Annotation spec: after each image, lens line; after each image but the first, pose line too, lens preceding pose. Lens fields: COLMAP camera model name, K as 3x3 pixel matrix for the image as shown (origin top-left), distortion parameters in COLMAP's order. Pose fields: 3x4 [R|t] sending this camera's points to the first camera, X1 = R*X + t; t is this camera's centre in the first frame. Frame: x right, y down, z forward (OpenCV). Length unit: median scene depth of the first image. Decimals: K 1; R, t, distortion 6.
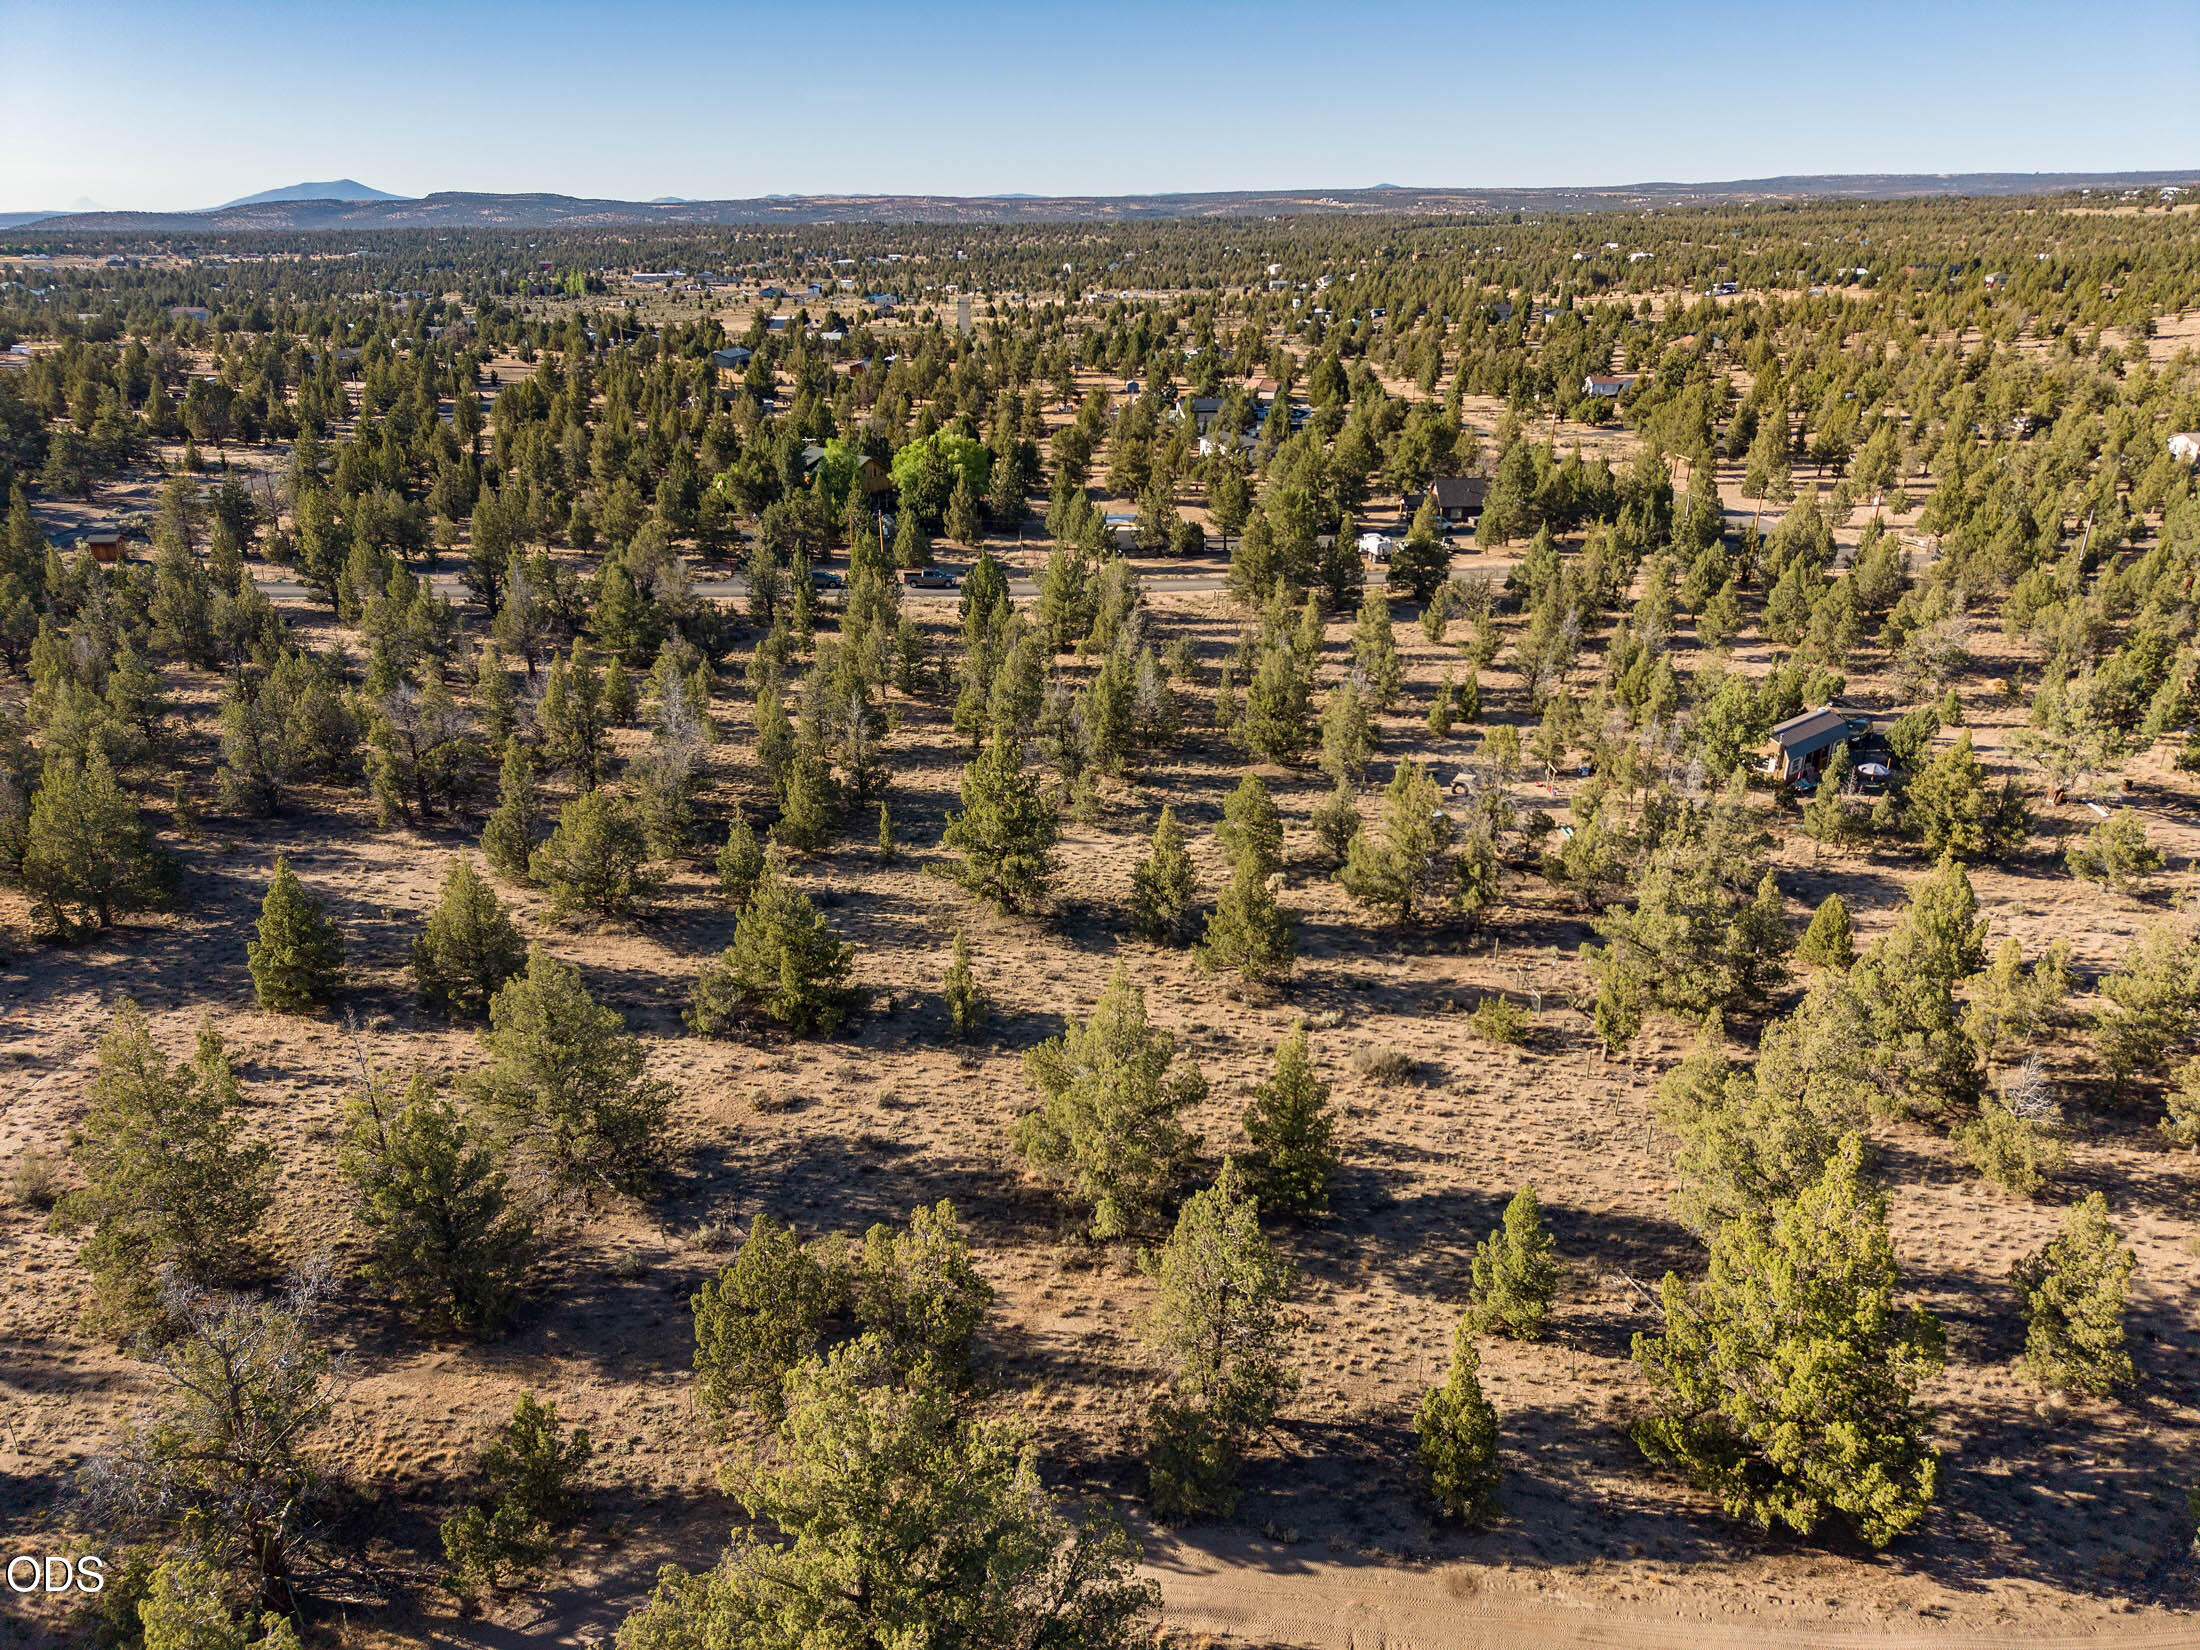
lens RADIAL K [[1447.3, 0, 1099.6], [0, 1447.3, 874.6], [0, 0, 1]] dist [0.028477, -0.027414]
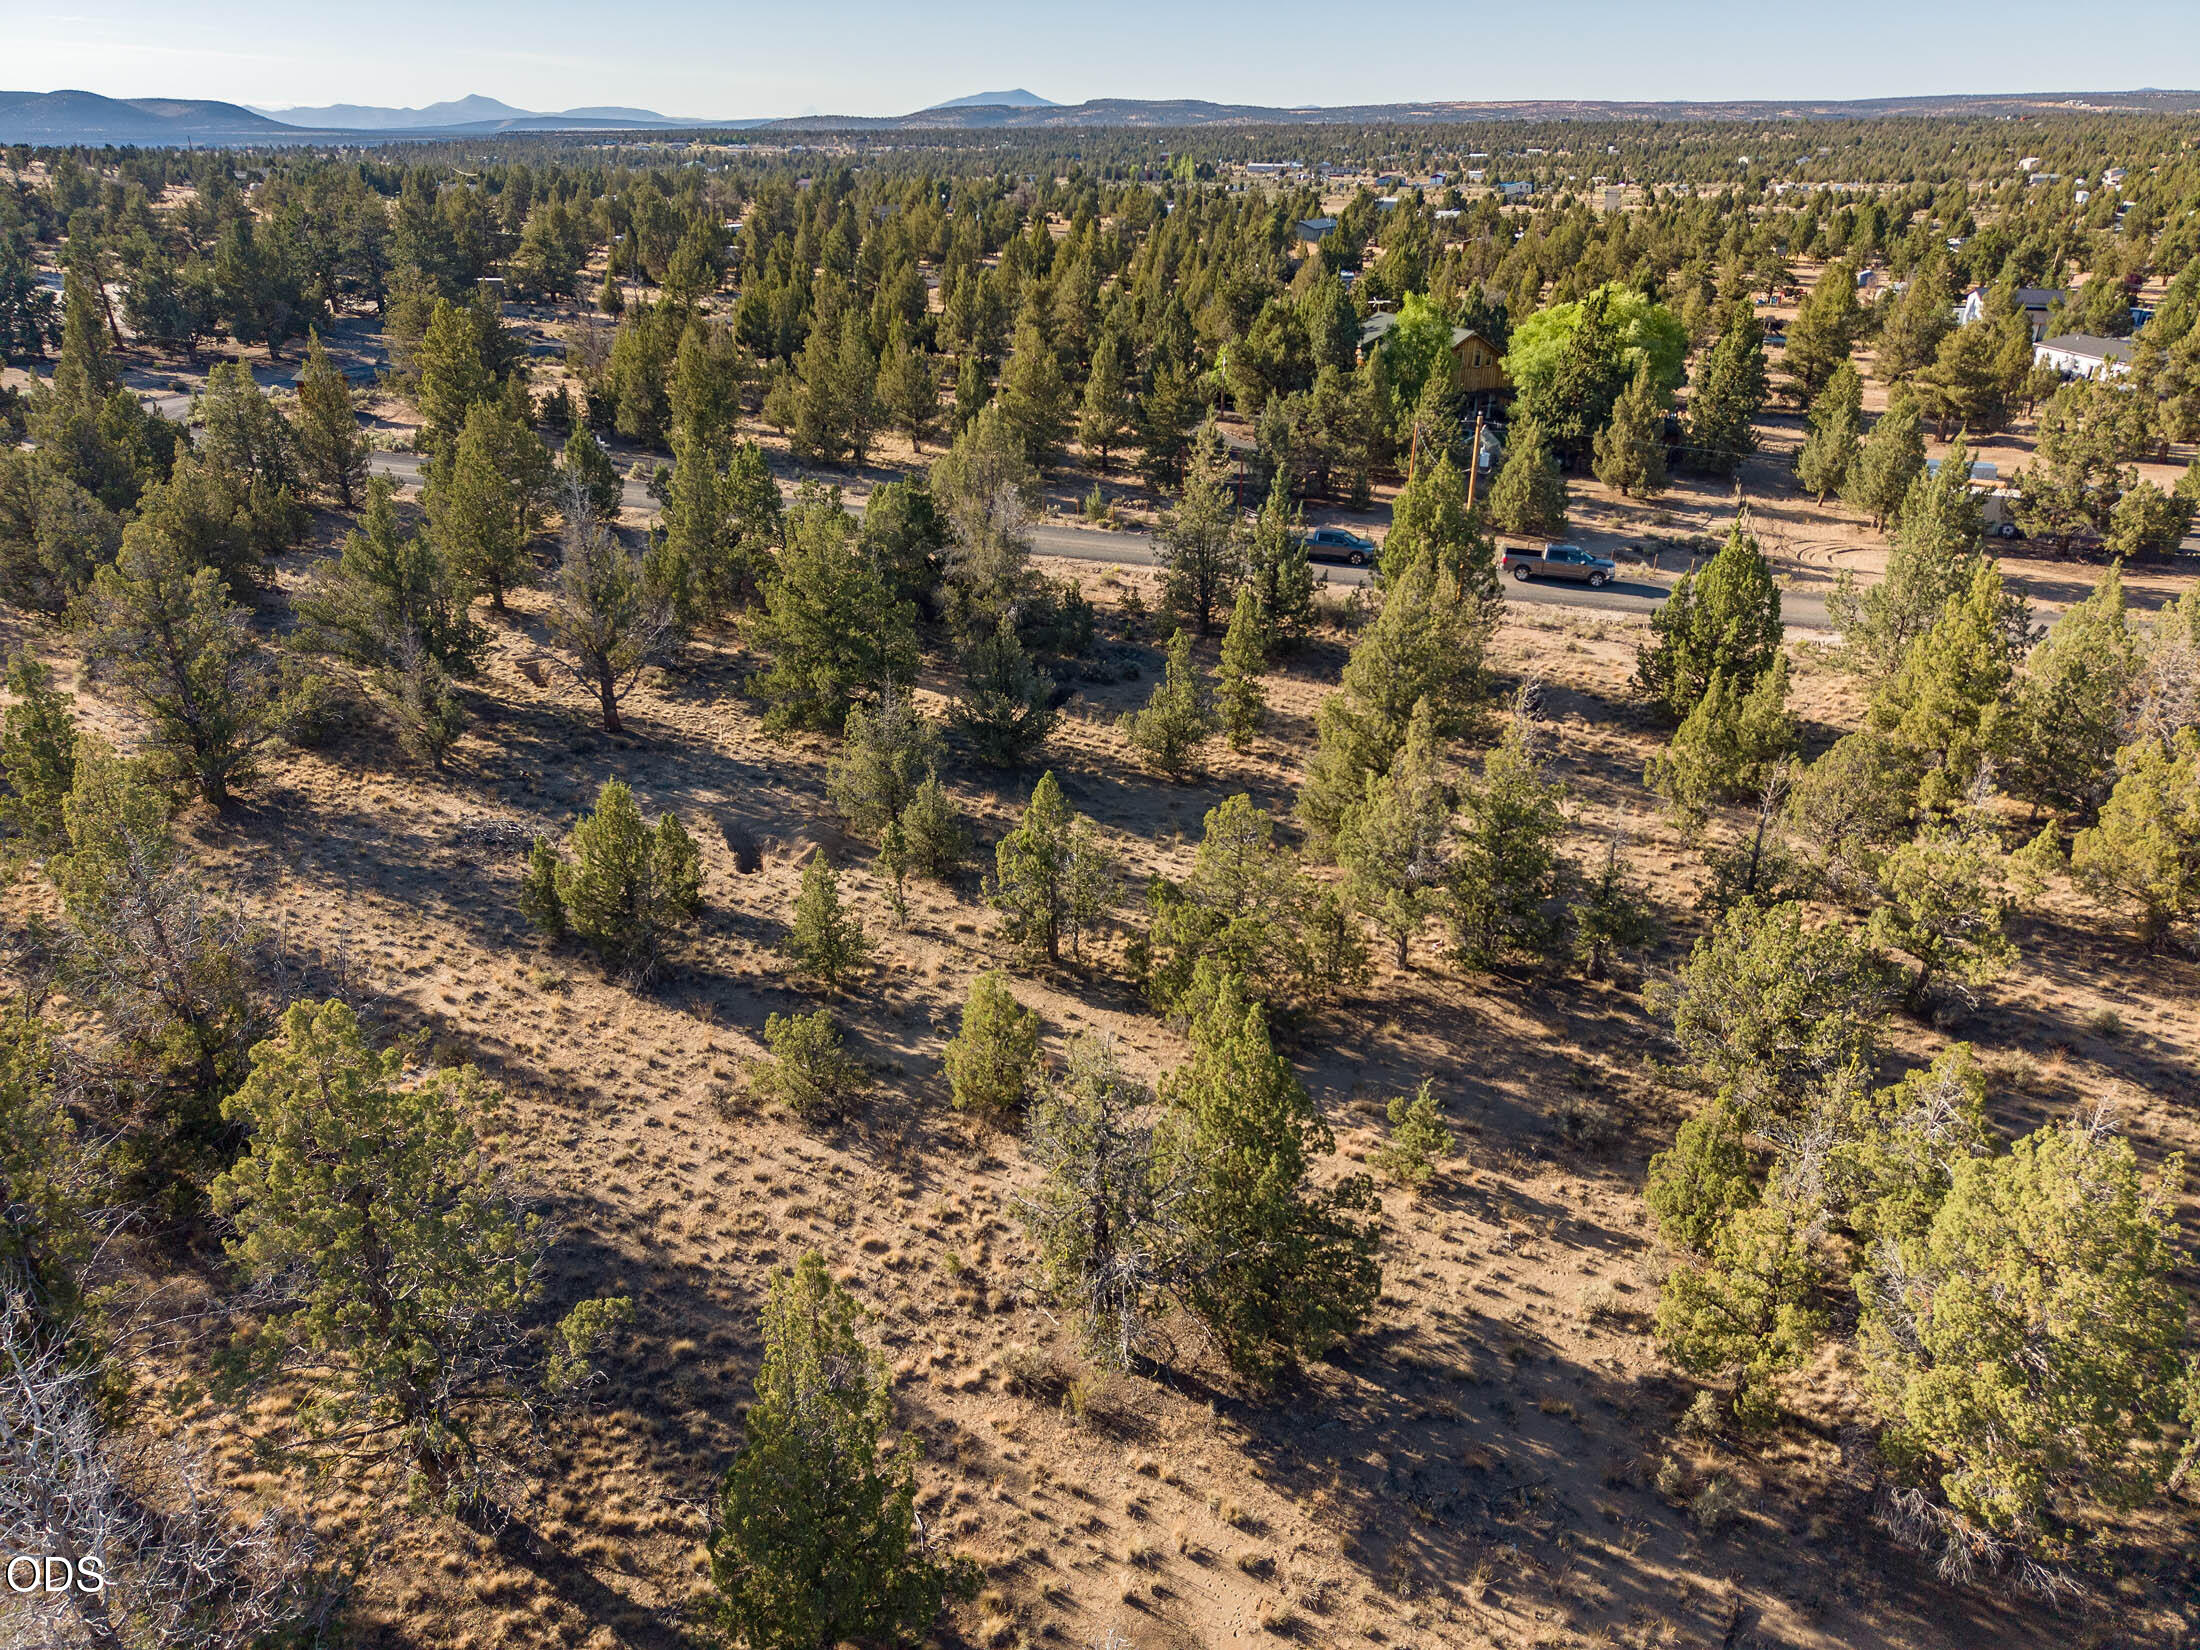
lens RADIAL K [[1468.2, 0, 1100.0], [0, 1468.2, 825.0], [0, 0, 1]] dist [0.030368, -0.040428]
pose [[0.925107, 0.165937, -0.341530, -0.111454], [-0.160259, 0.986049, 0.044990, -0.169561], [0.344231, 0.013112, 0.938793, 0.713165]]
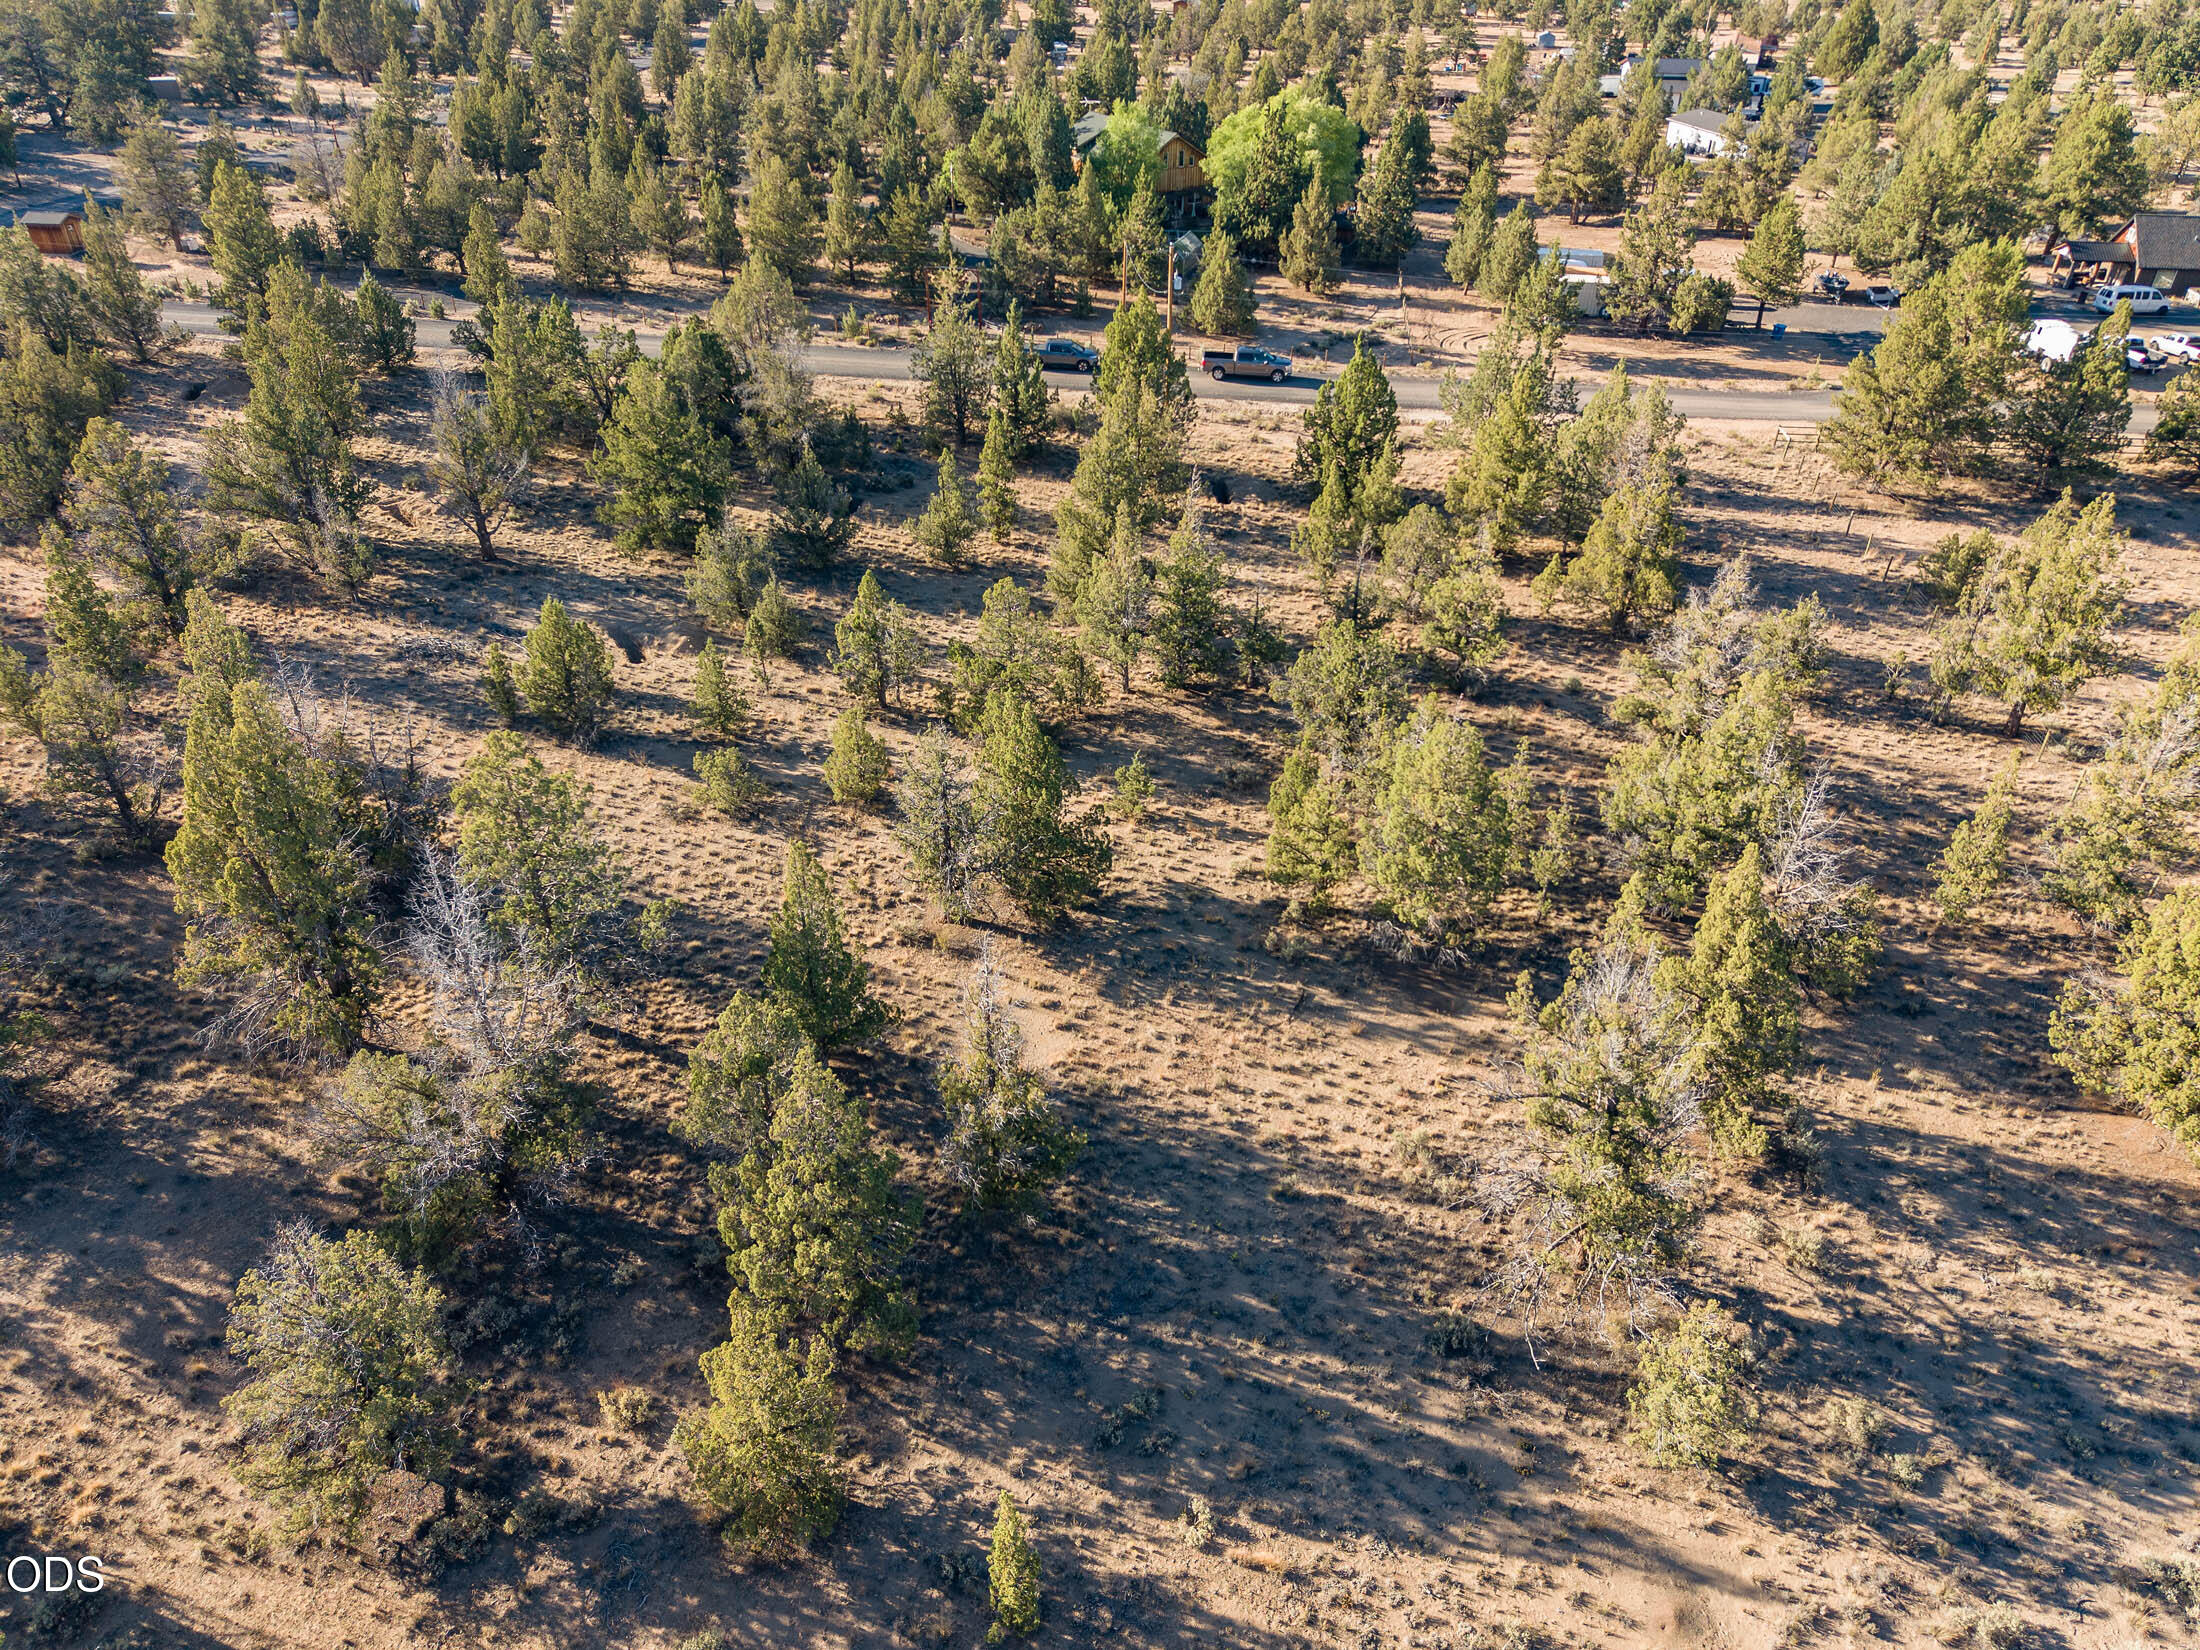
lens RADIAL K [[1466.7, 0, 1100.0], [0, 1466.7, 825.0], [0, 0, 1]] dist [0.007659, -0.002072]
pose [[0.977620, 0.121784, -0.171544, -0.075179], [-0.092170, 0.980929, 0.171122, -0.171792], [0.189113, -0.151481, 0.970201, 0.569083]]
